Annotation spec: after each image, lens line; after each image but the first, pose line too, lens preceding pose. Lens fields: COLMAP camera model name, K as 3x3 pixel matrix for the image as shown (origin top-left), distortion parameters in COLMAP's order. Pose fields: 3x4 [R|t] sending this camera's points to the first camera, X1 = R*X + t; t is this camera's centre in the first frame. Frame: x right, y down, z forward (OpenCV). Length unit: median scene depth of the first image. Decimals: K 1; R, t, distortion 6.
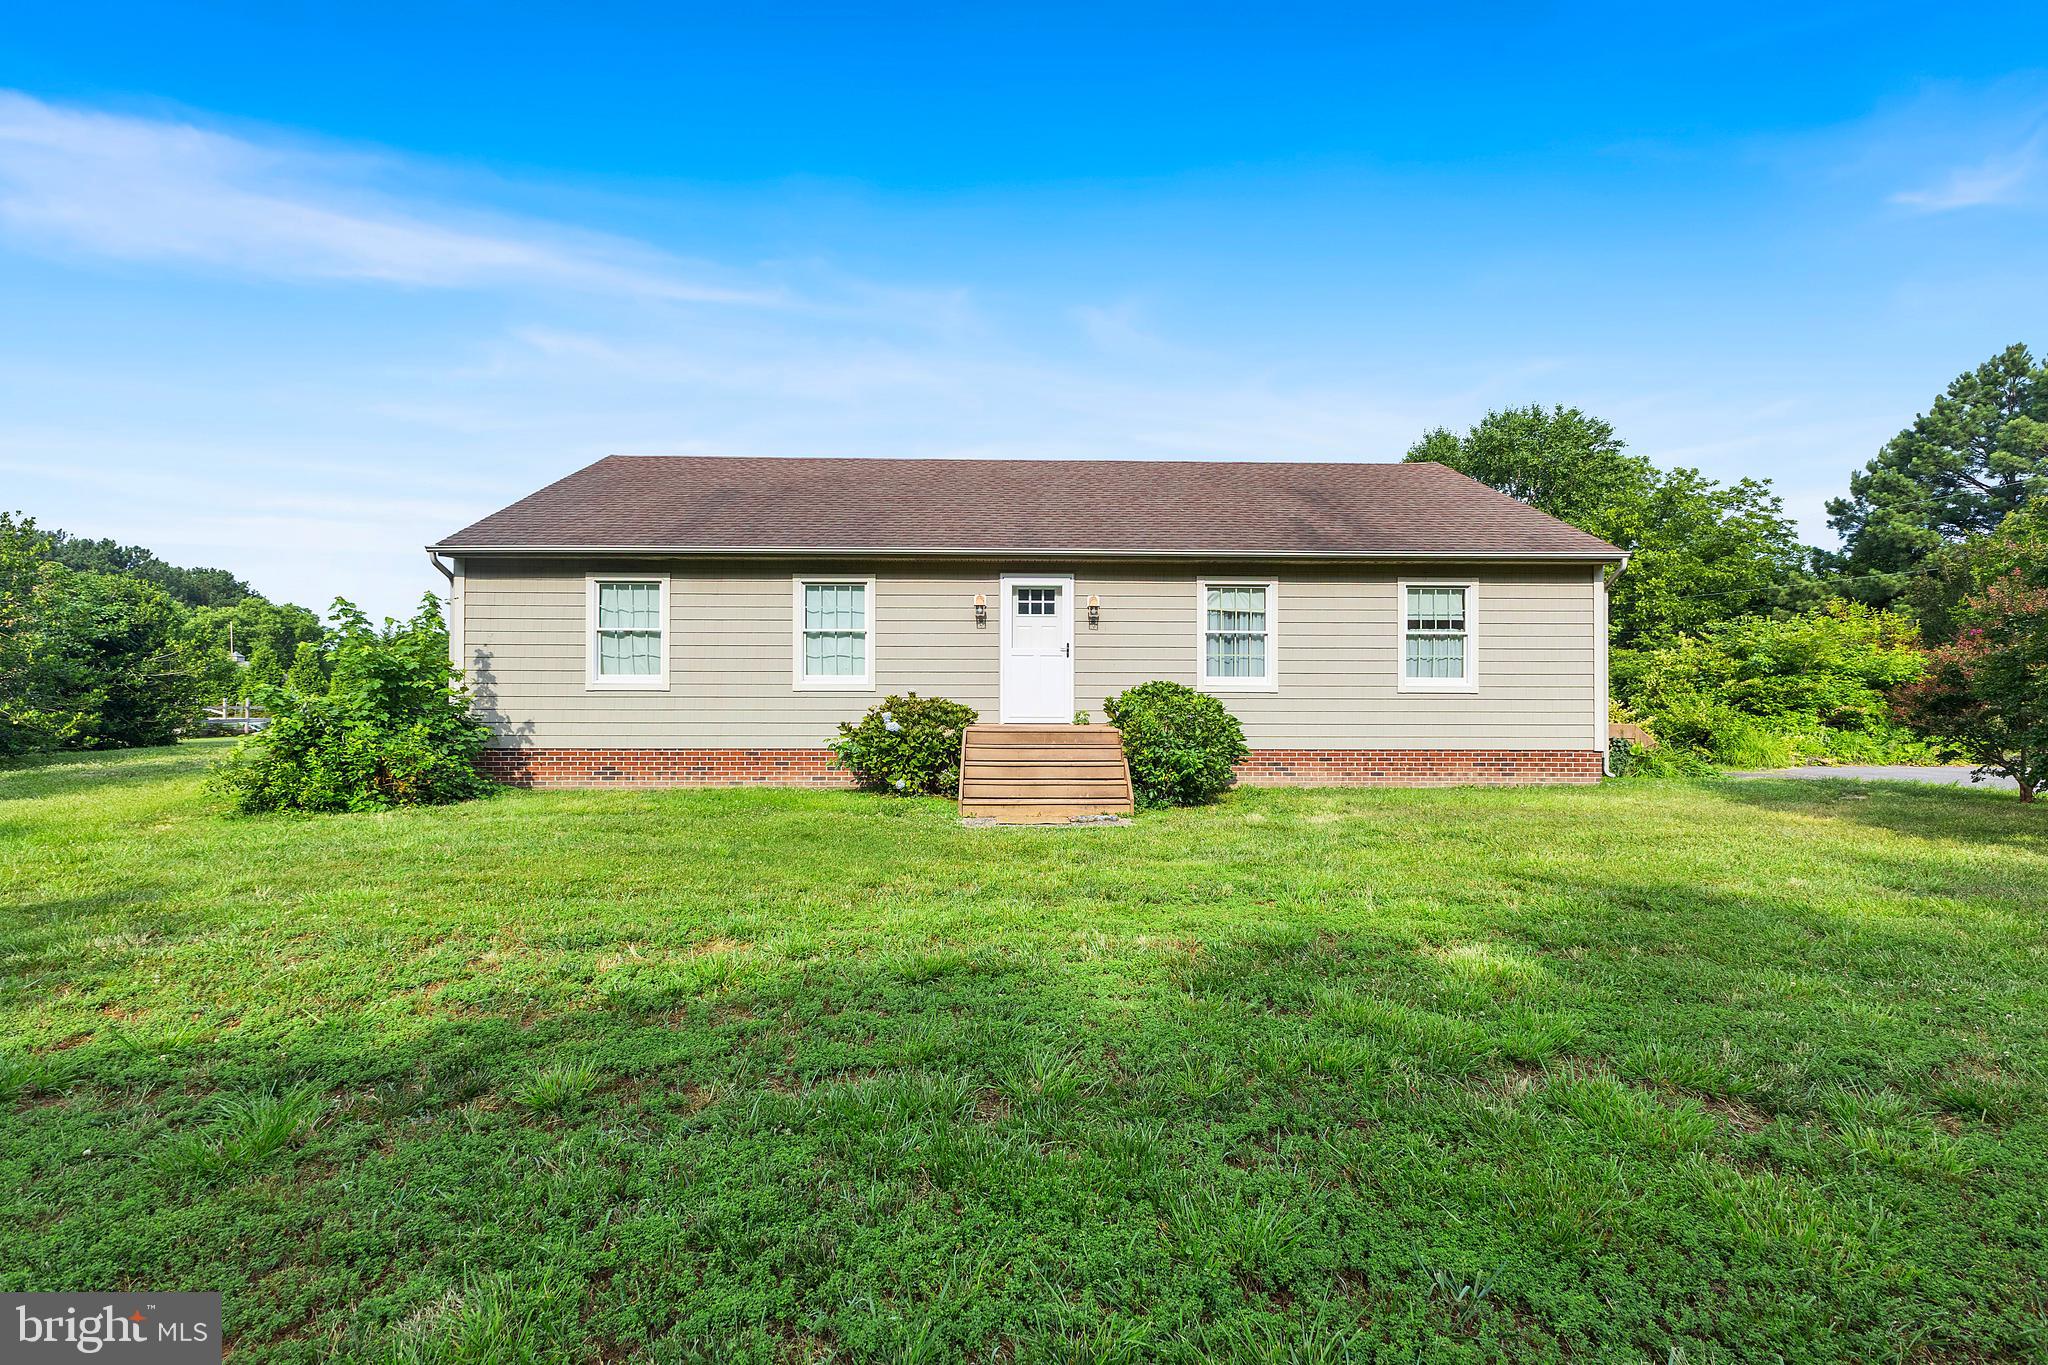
lens RADIAL K [[904.0, 0, 1018.6], [0, 904.0, 694.8], [0, 0, 1]] dist [-0.002292, -0.000710]
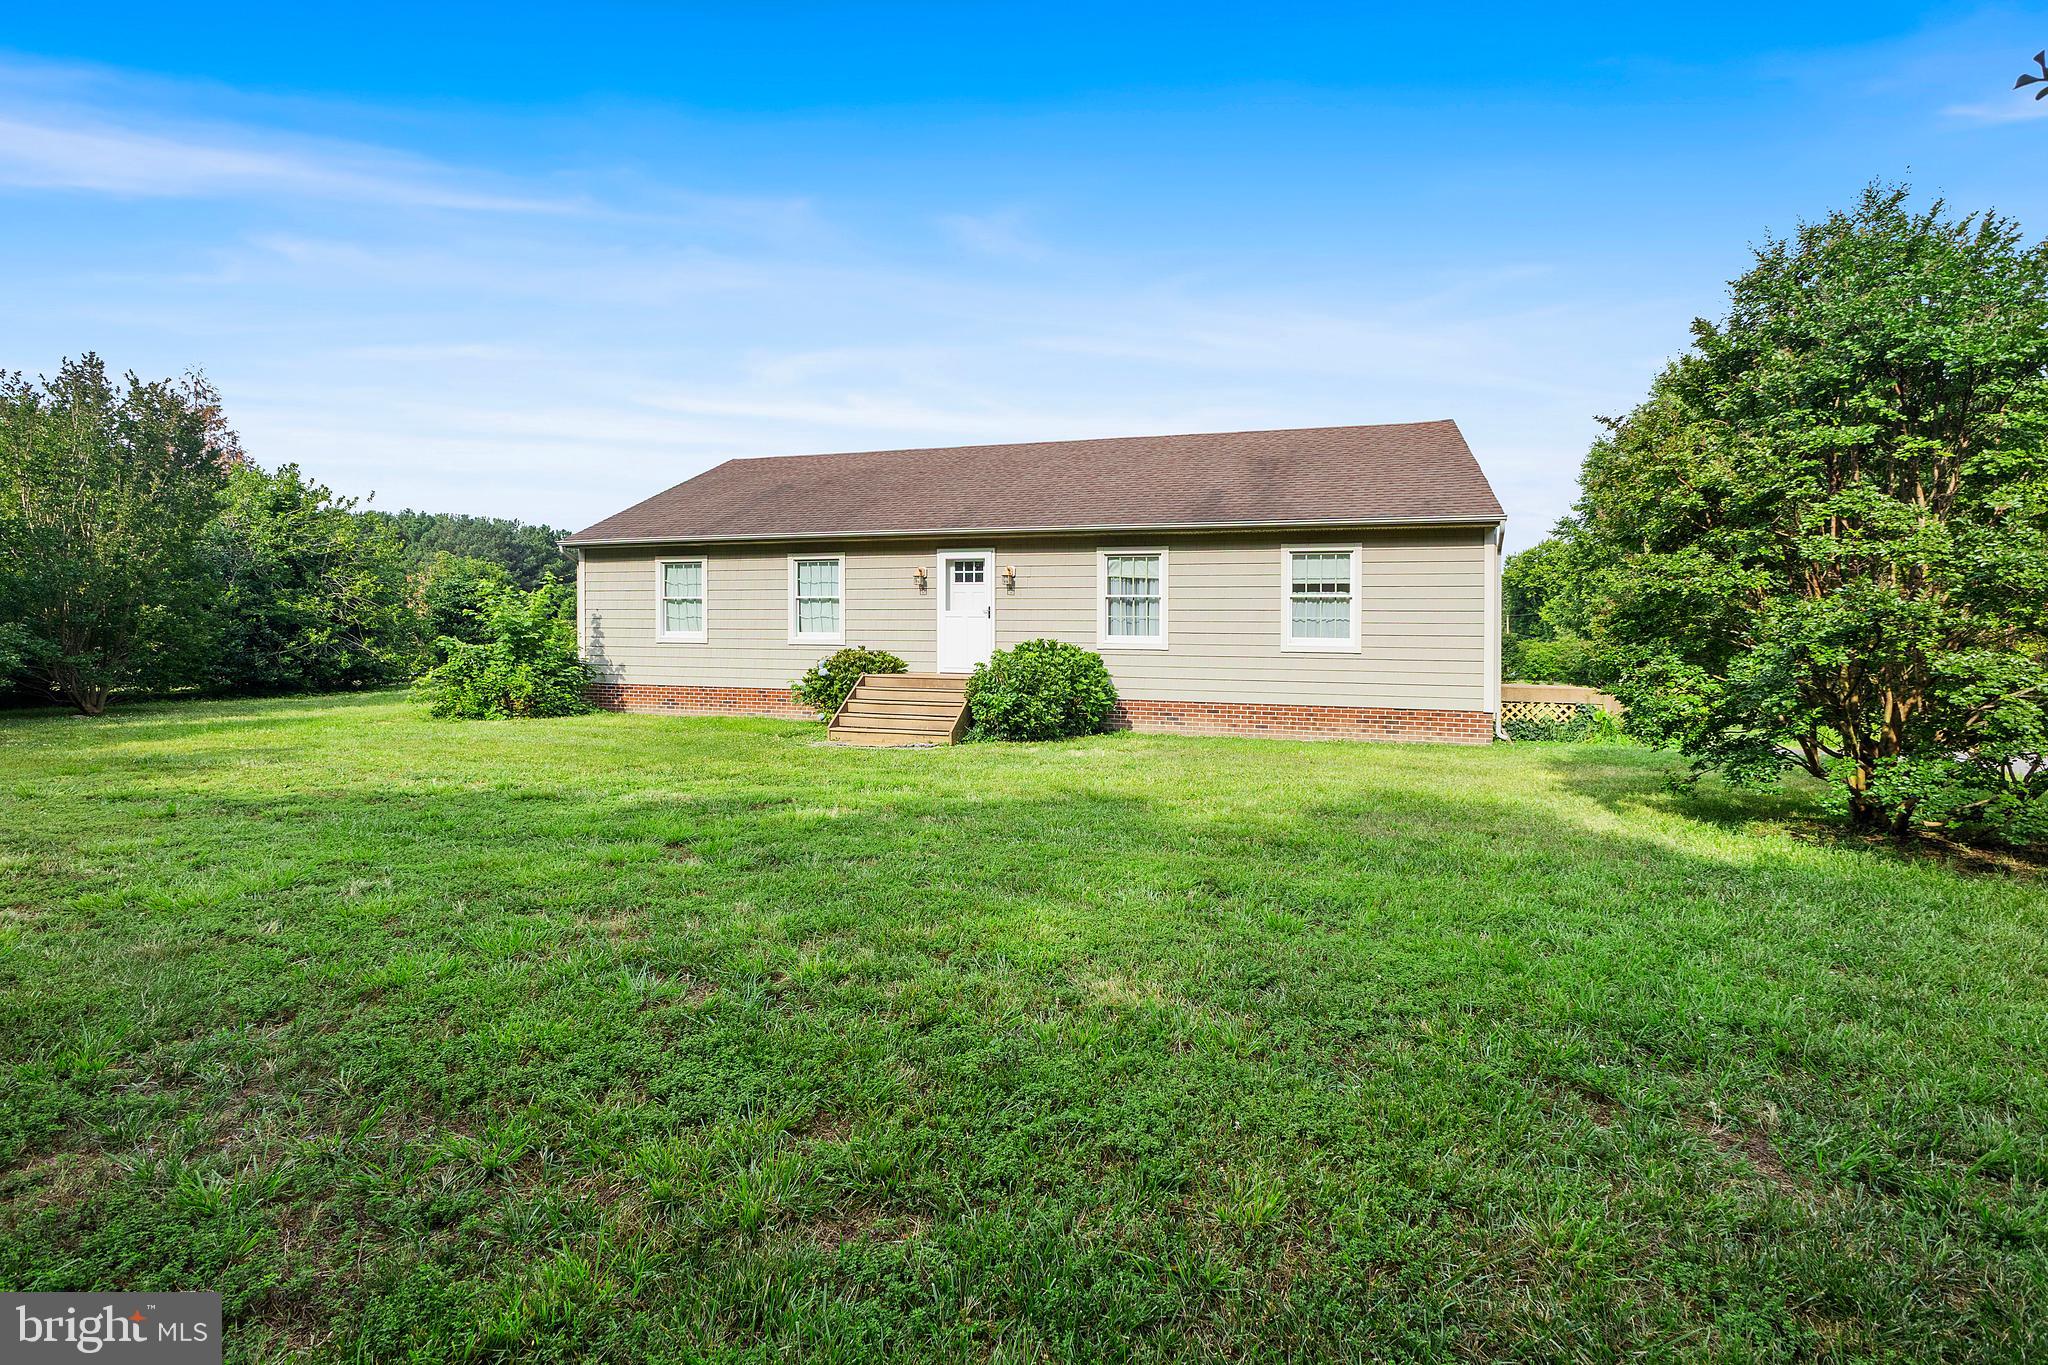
lens RADIAL K [[919.7, 0, 1027.3], [0, 919.7, 679.8], [0, 0, 1]] dist [-0.032064, 0.000165]
pose [[0.946905, 0.022292, -0.320739, 0.490338], [-0.013319, 0.999457, 0.030145, 0.002353], [0.321237, -0.024272, 0.946688, -0.132012]]
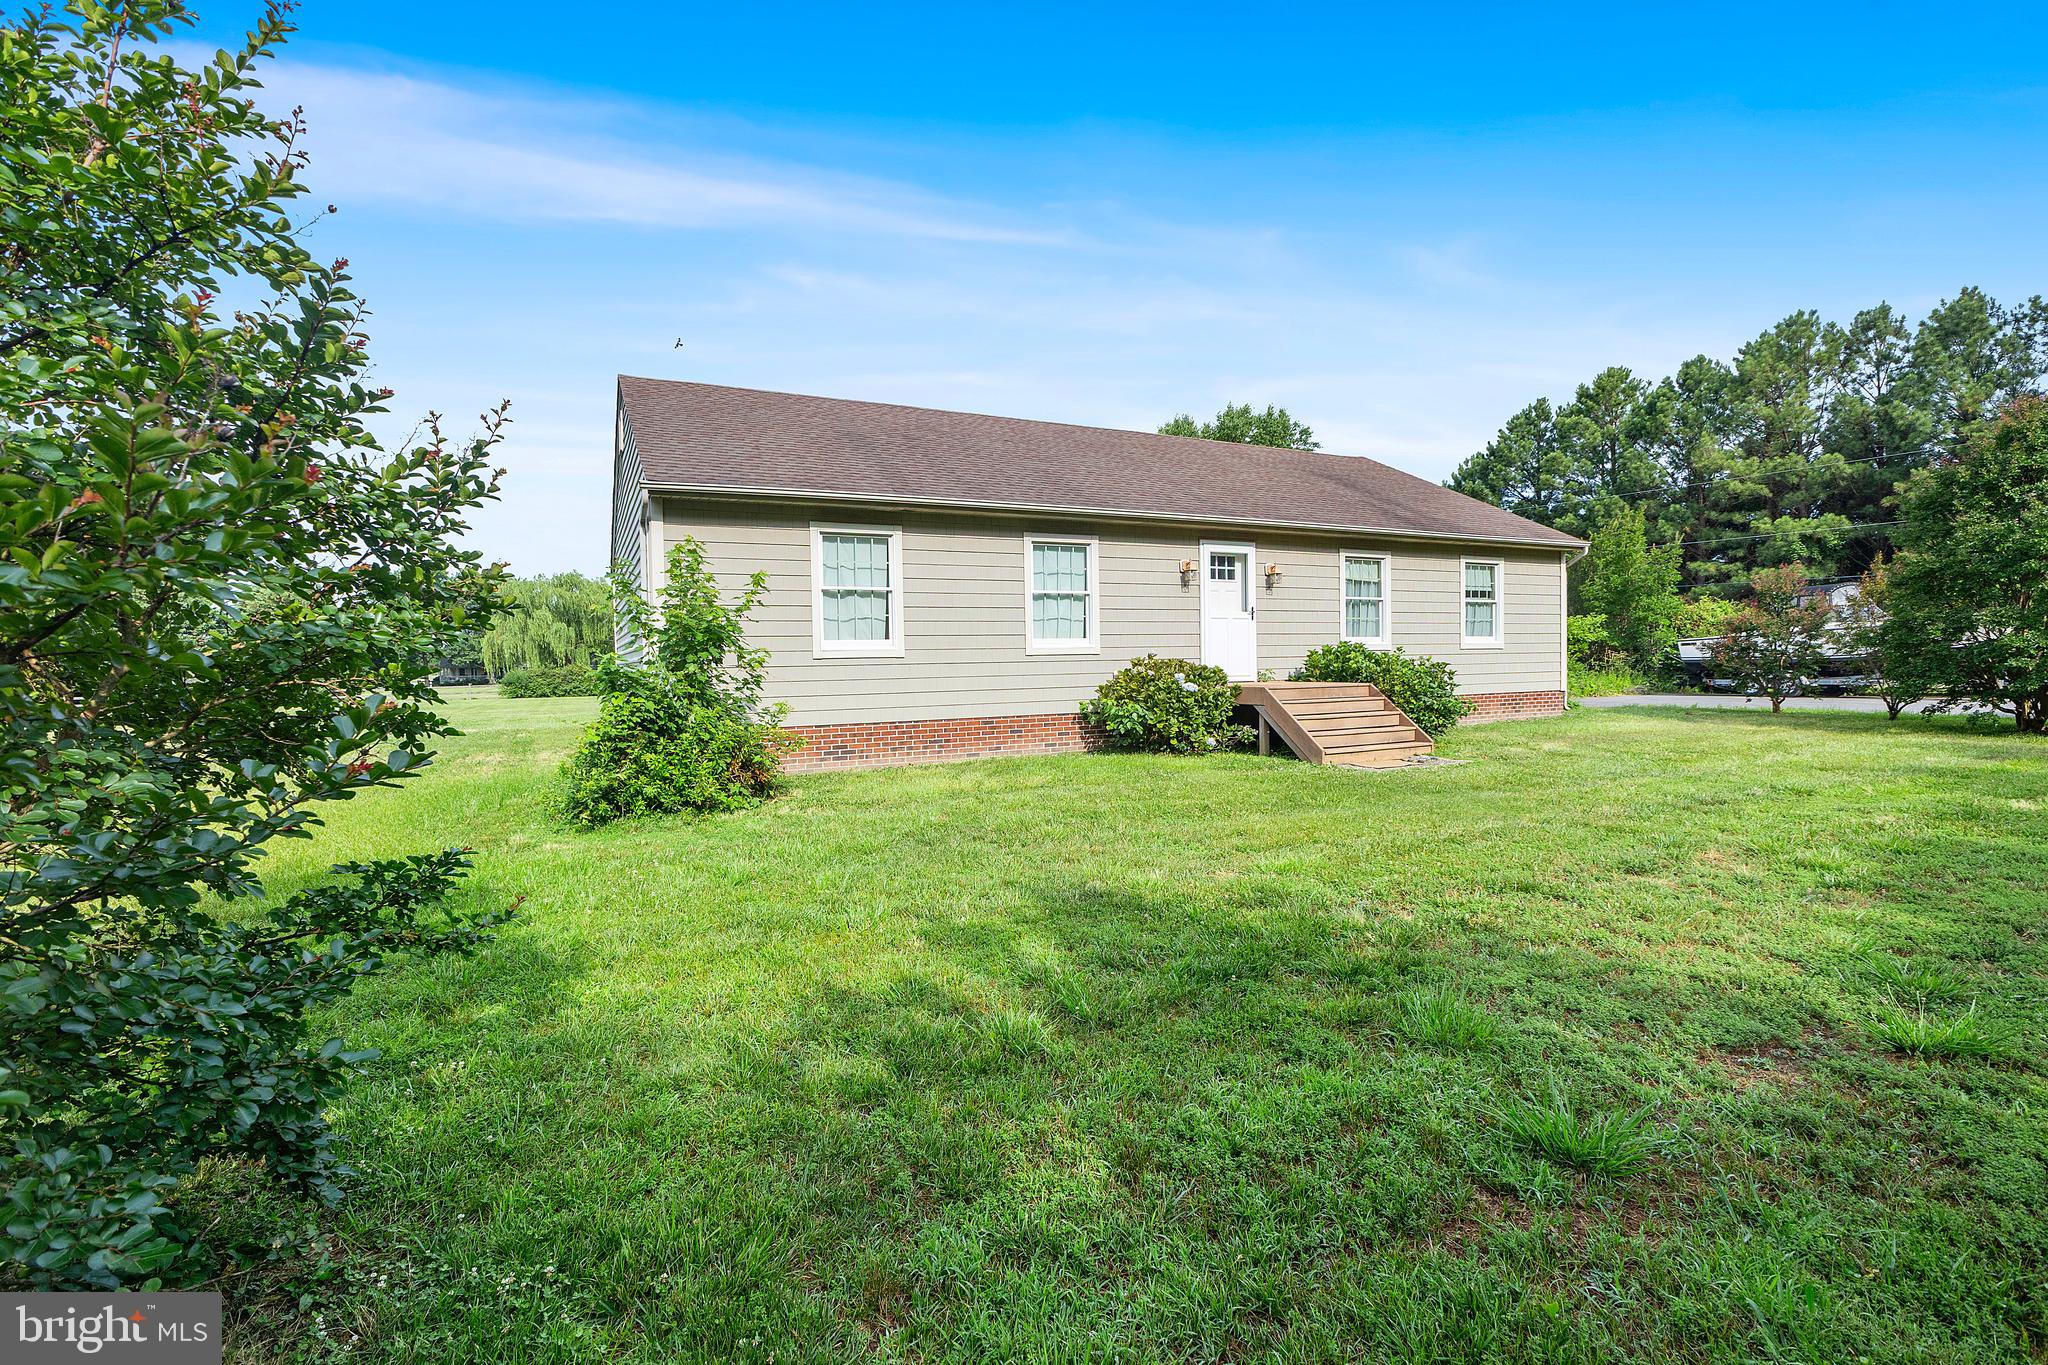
lens RADIAL K [[919.7, 0, 1038.4], [0, 919.7, 675.4], [0, 0, 1]] dist [-0.032064, 0.000165]
pose [[0.905639, -0.025564, 0.423279, -0.641407], [0.017495, 0.999584, 0.022938, -0.004811], [-0.423689, -0.013368, 0.905709, 0.112169]]
